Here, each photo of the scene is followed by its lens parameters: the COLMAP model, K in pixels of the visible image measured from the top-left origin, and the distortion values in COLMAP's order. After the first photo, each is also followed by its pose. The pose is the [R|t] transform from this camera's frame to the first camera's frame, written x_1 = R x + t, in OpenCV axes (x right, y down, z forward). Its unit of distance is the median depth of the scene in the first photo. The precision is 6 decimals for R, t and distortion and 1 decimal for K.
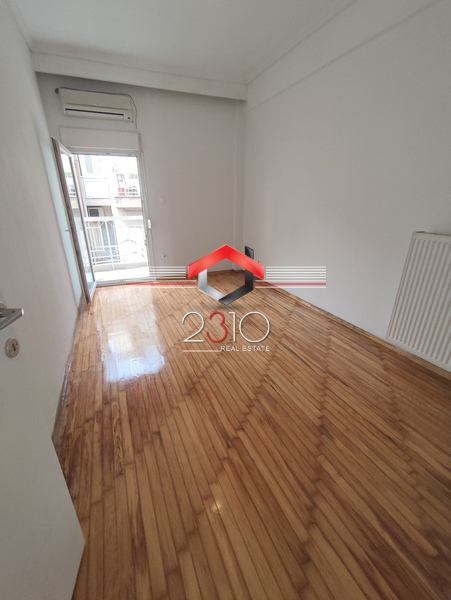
lens RADIAL K [[264.7, 0, 225.1], [0, 264.7, 305.5], [0, 0, 1]] dist [-0.005537, 0.005035]
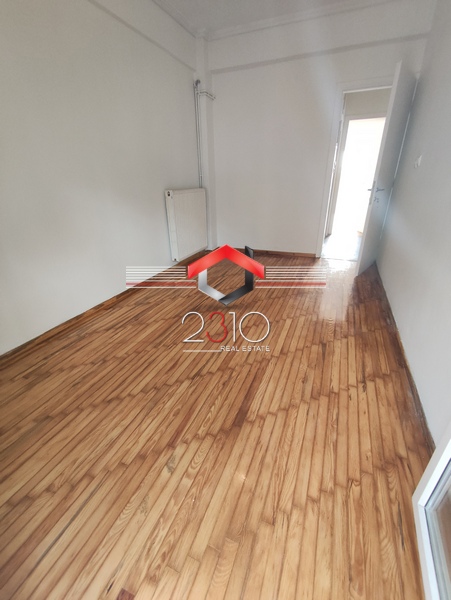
lens RADIAL K [[264.7, 0, 225.1], [0, 264.7, 305.5], [0, 0, 1]] dist [-0.005537, 0.005035]
pose [[-0.693160, -0.301919, 0.654503, -0.506975], [0.287529, 0.716843, 0.635187, -0.440005], [-0.660951, 0.628475, -0.410076, 1.170132]]
